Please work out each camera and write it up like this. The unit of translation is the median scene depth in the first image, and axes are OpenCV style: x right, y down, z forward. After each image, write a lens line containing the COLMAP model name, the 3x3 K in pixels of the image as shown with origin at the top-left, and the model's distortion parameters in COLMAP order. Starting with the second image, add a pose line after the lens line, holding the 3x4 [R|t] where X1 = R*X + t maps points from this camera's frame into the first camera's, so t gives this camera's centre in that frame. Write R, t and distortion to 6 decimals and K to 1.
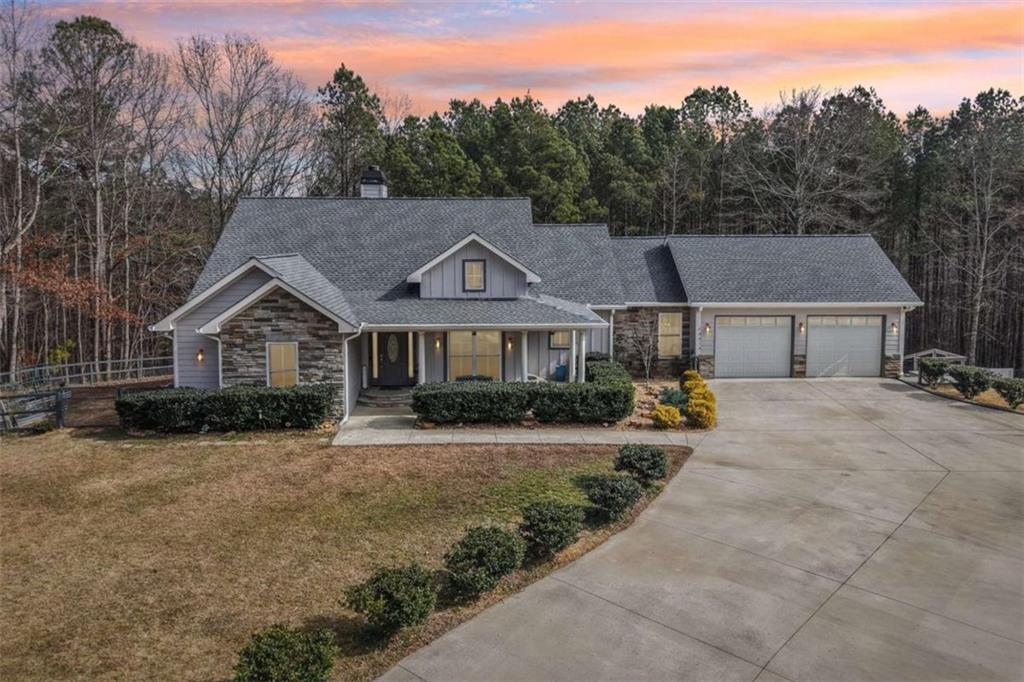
lens RADIAL K [[696.6, 0, 514.0], [0, 696.6, 335.5], [0, 0, 1]] dist [0.043583, -0.009792]
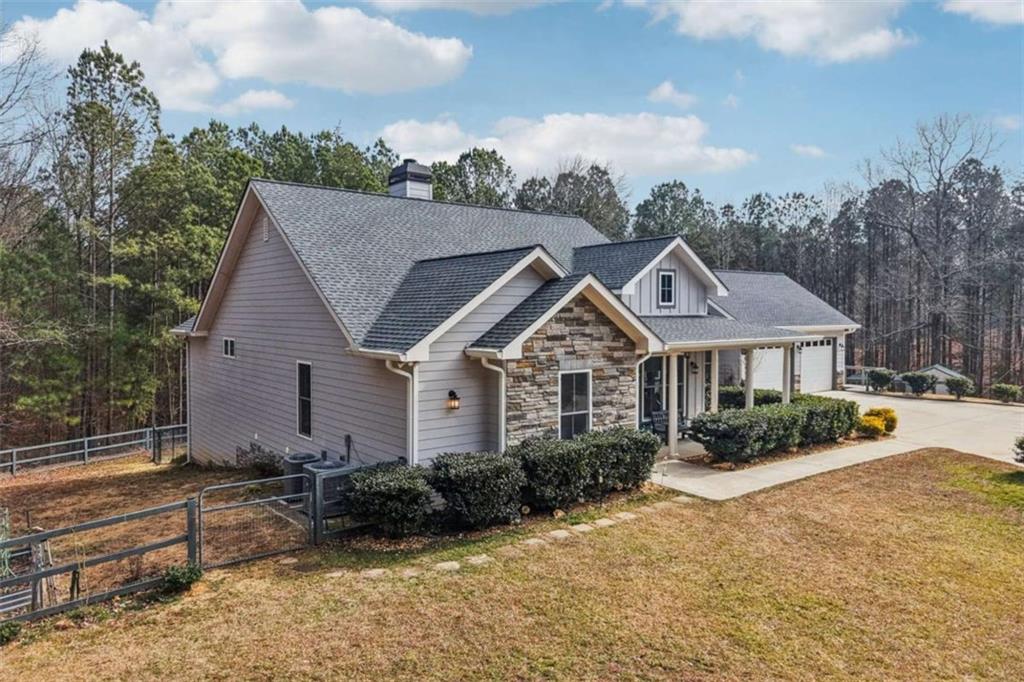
lens RADIAL K [[696.6, 0, 513.9], [0, 696.6, 343.1], [0, 0, 1]] dist [0.043583, -0.009792]
pose [[0.801748, -0.023878, 0.597186, -0.787331], [0.081788, 0.994185, -0.070052, 0.026128], [-0.592040, 0.105006, 0.799038, 0.486498]]
